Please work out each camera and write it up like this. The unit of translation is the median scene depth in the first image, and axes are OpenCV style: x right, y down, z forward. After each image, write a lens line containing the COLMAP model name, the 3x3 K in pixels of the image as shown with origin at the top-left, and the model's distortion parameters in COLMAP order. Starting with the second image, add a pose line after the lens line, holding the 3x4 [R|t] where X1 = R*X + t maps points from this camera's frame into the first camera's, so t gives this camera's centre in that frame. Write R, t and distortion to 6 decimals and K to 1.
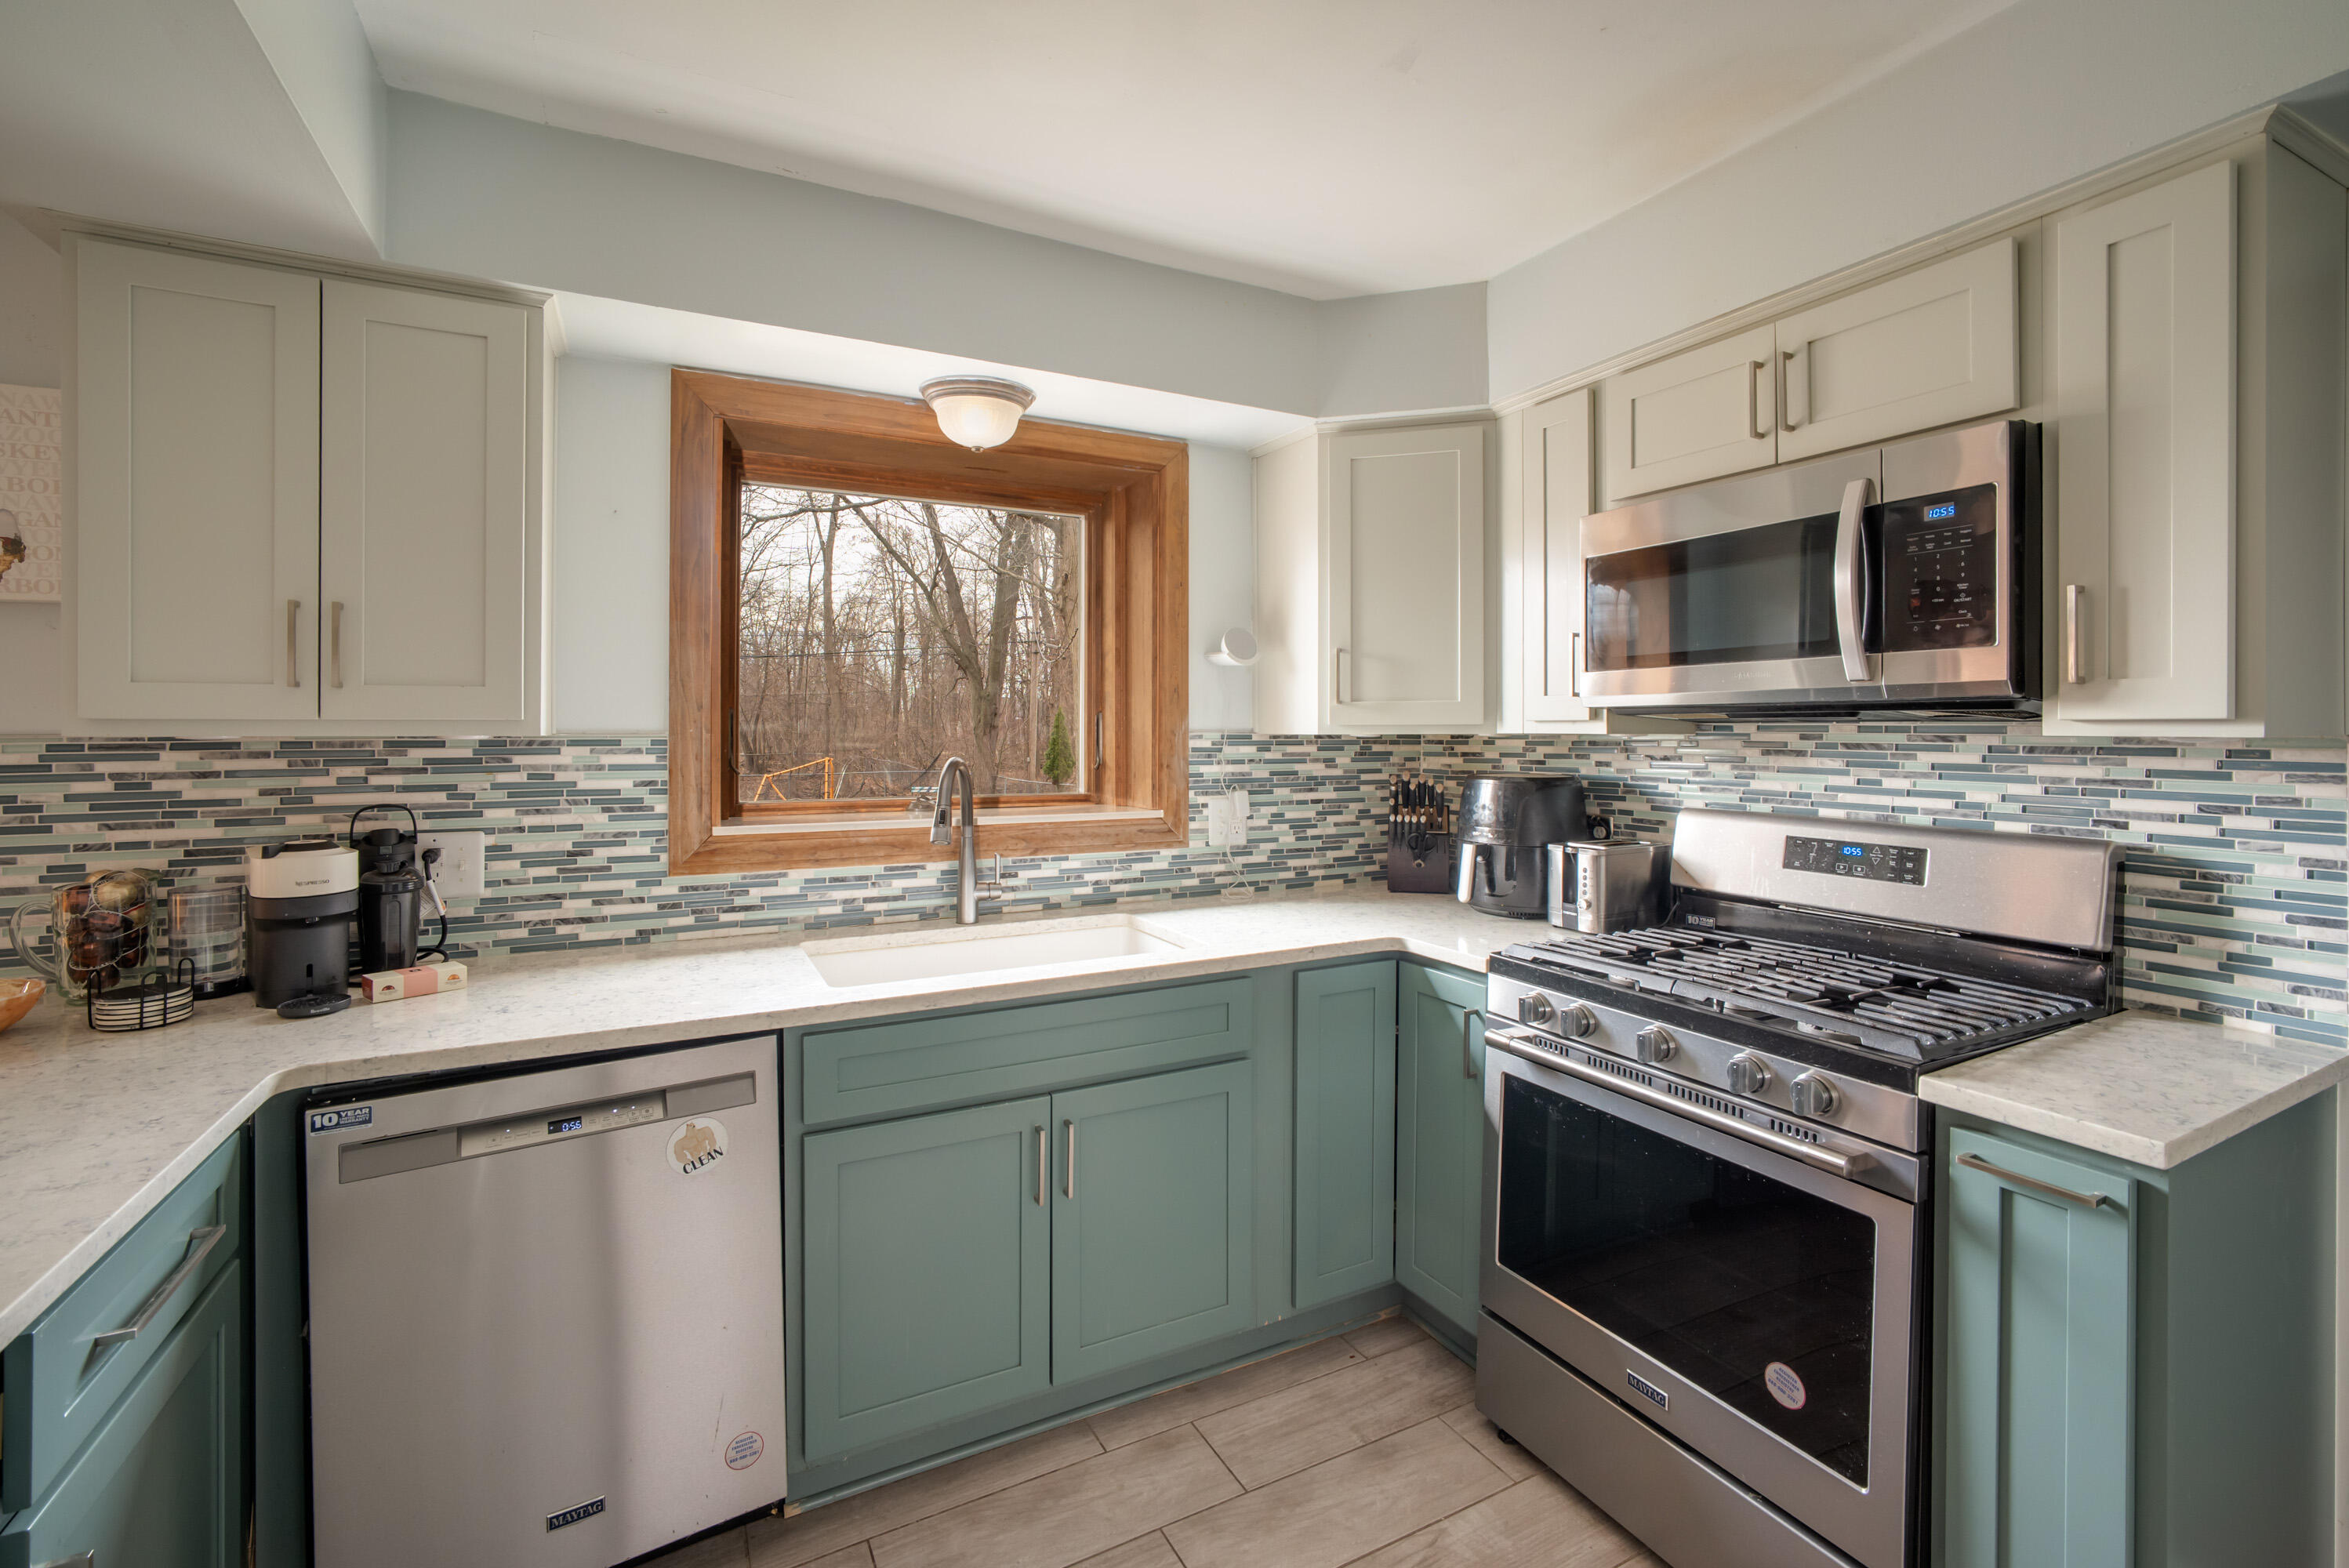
lens RADIAL K [[1009.6, 0, 1181.1], [0, 1009.6, 719.4], [0, 0, 1]] dist [-0.032450, 0.013281]
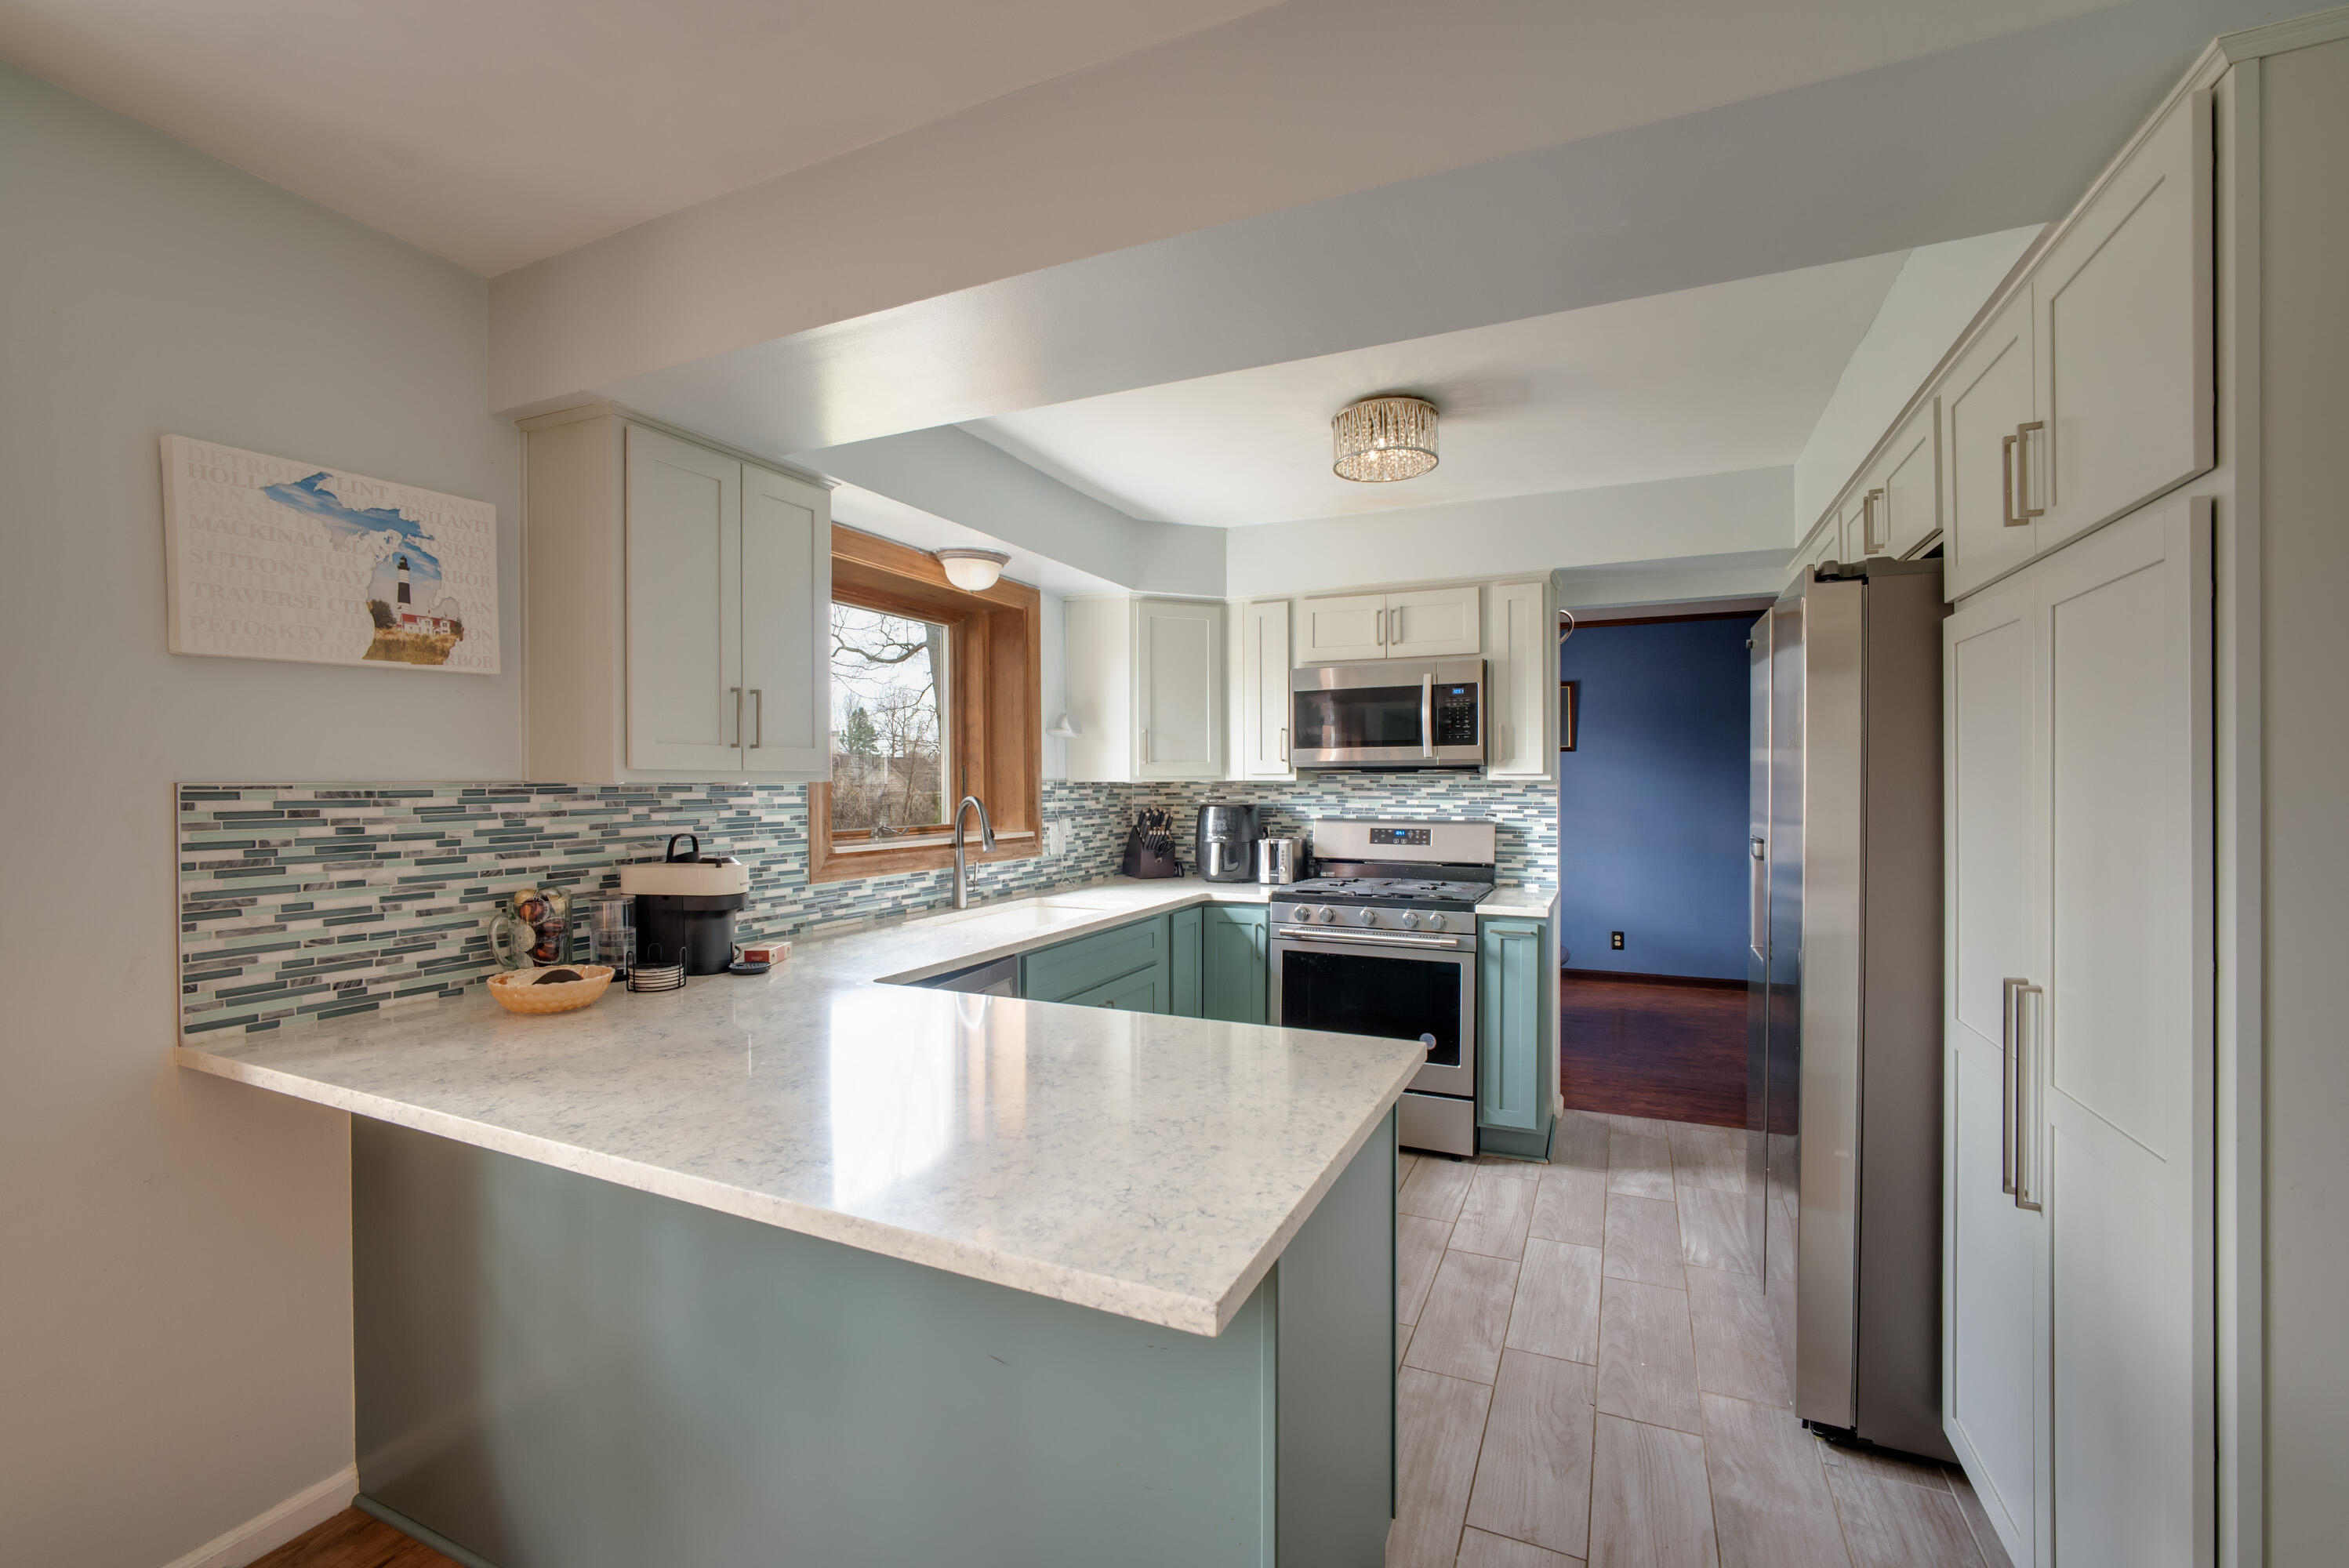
lens RADIAL K [[1000.5, 0, 1173.0], [0, 1000.5, 766.6], [0, 0, 1]] dist [-0.016130, 0.000098]
pose [[0.793035, 0.006837, 0.609137, -0.983104], [-0.003174, 0.999970, -0.007091, 0.002384], [-0.609167, 0.003690, 0.793033, -0.411846]]
